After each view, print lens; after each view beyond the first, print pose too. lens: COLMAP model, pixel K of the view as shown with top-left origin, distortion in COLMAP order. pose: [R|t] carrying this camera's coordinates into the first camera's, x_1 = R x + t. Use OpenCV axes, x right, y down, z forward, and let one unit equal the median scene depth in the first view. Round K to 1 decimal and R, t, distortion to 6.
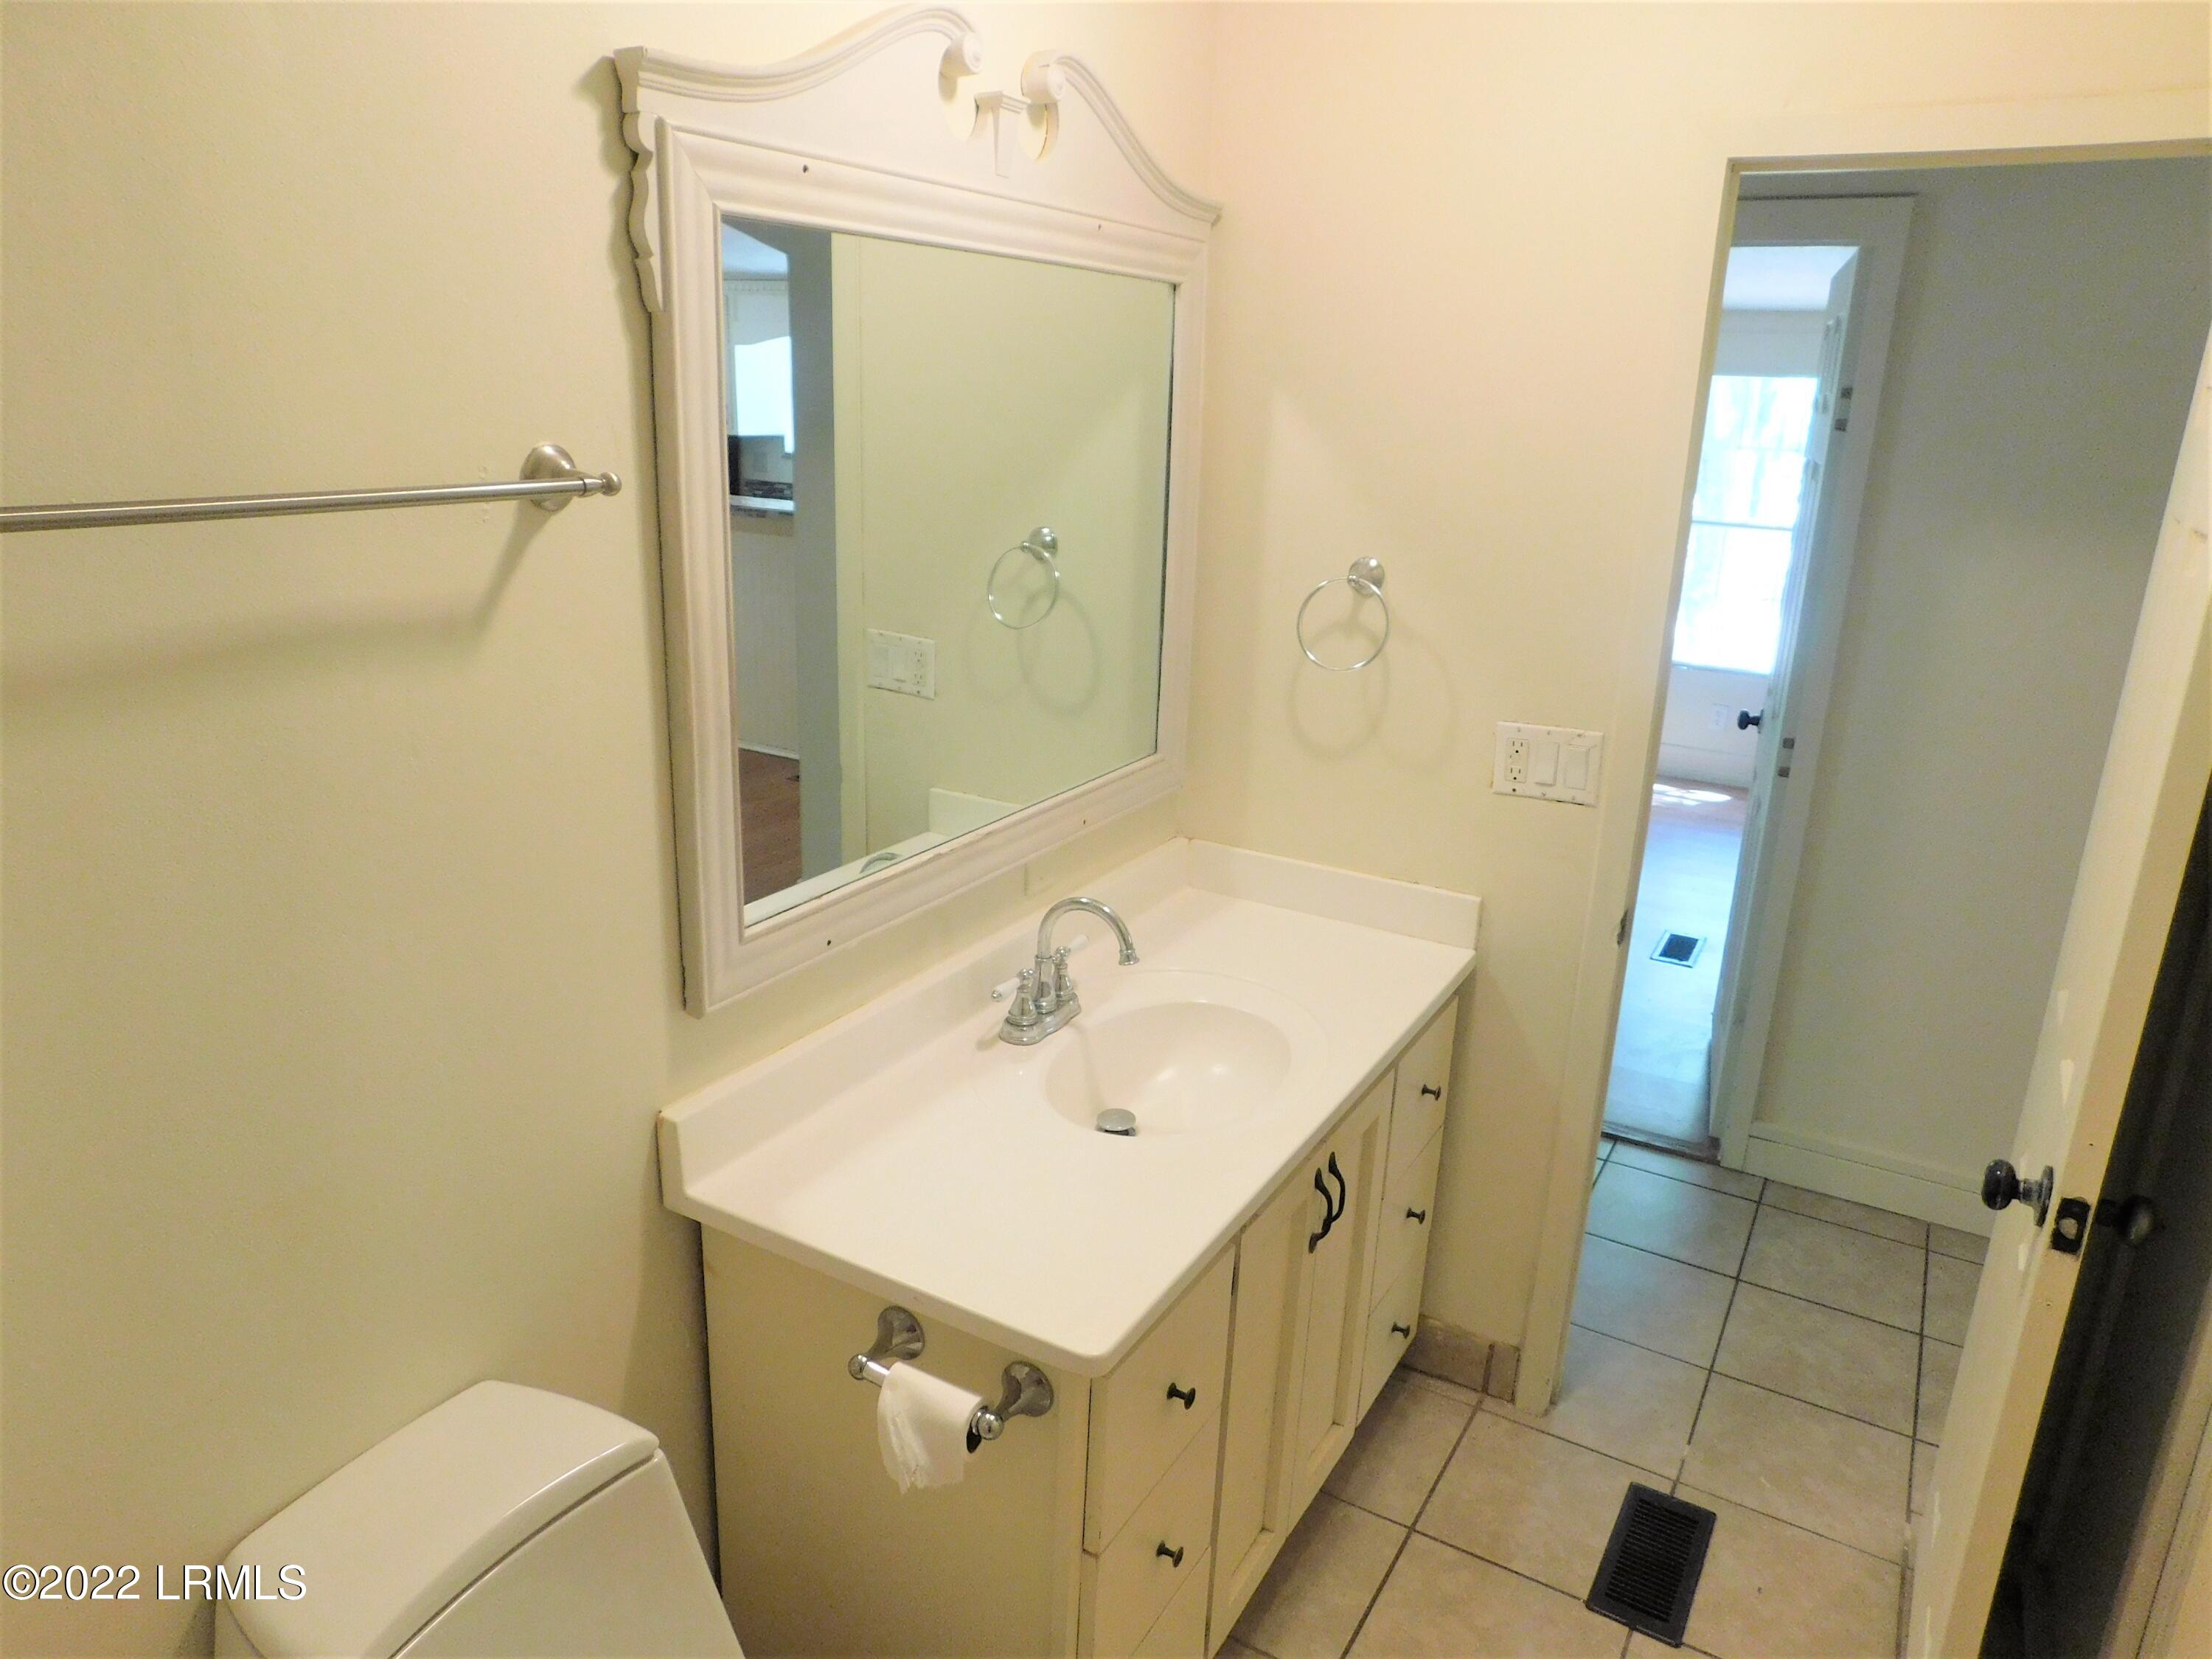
lens RADIAL K [[1459.1, 0, 1102.5], [0, 1459.1, 833.1], [0, 0, 1]] dist [-0.077216, 0.059475]
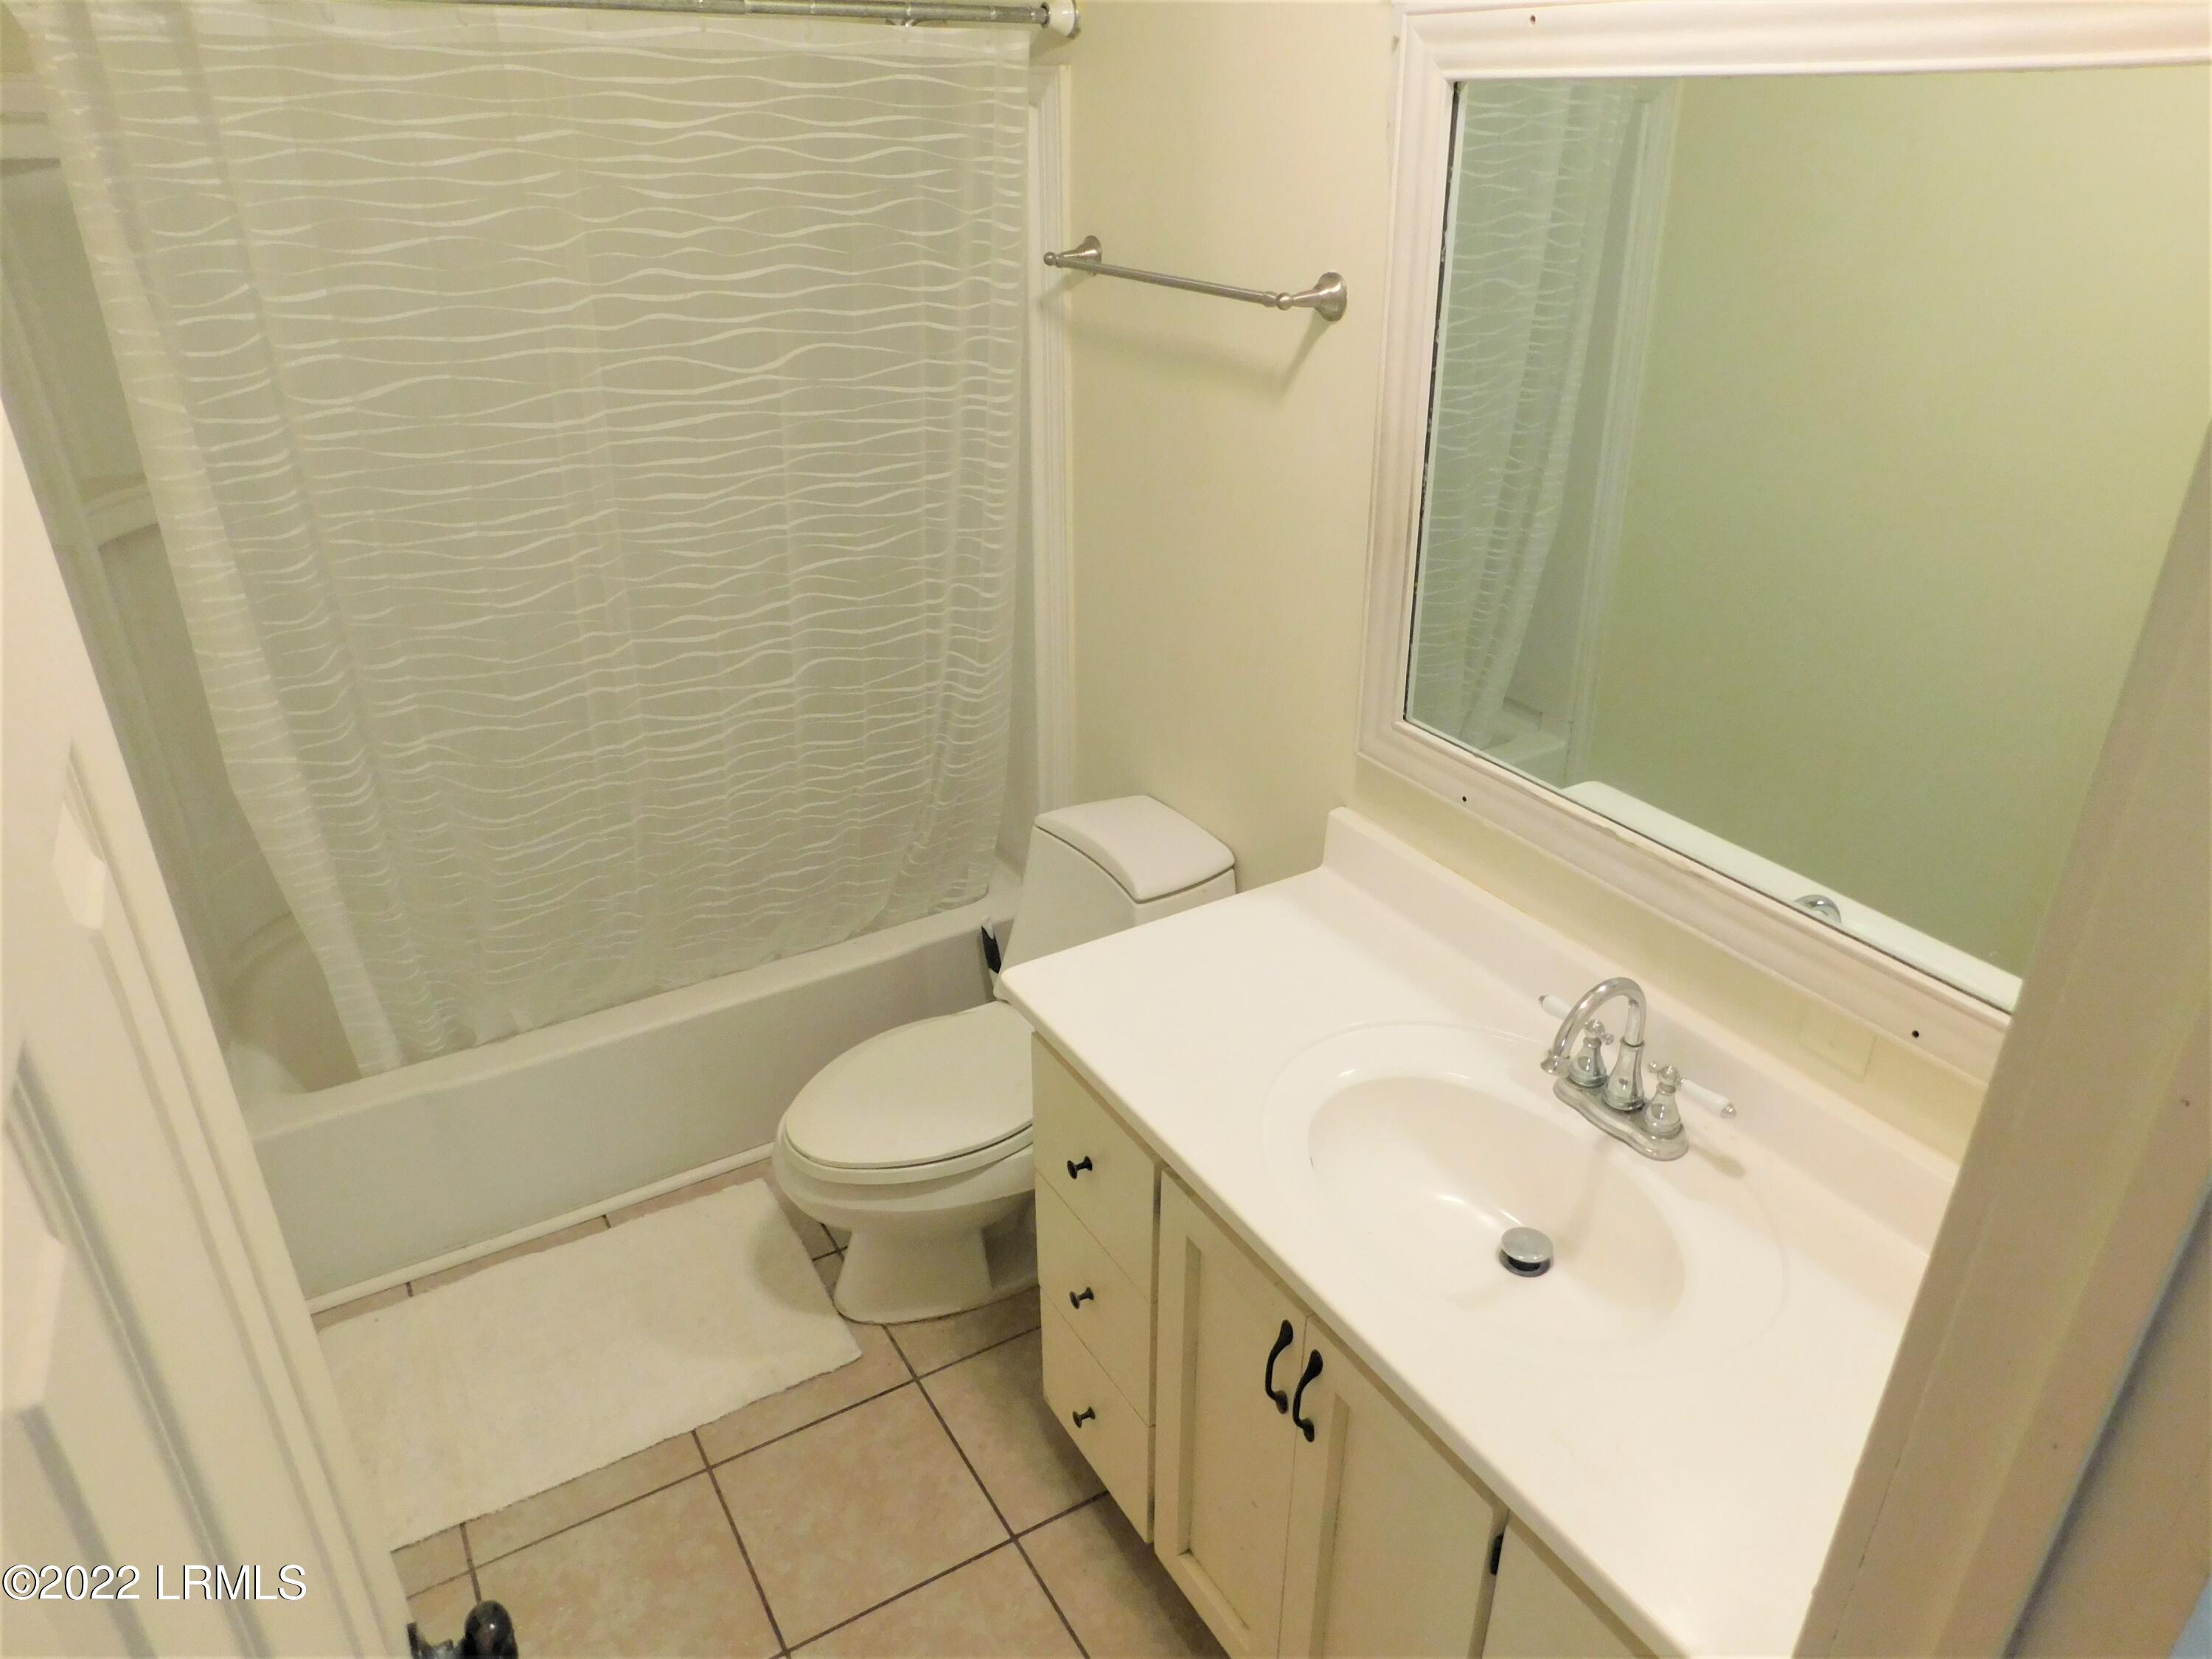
lens RADIAL K [[1459.1, 0, 1102.5], [0, 1459.1, 833.1], [0, 0, 1]] dist [-0.077216, 0.059475]
pose [[-0.482846, 0.377086, -0.790358, 0.737502], [-0.264891, 0.797365, 0.542256, -0.384312], [0.834681, 0.471185, -0.285118, 1.056125]]
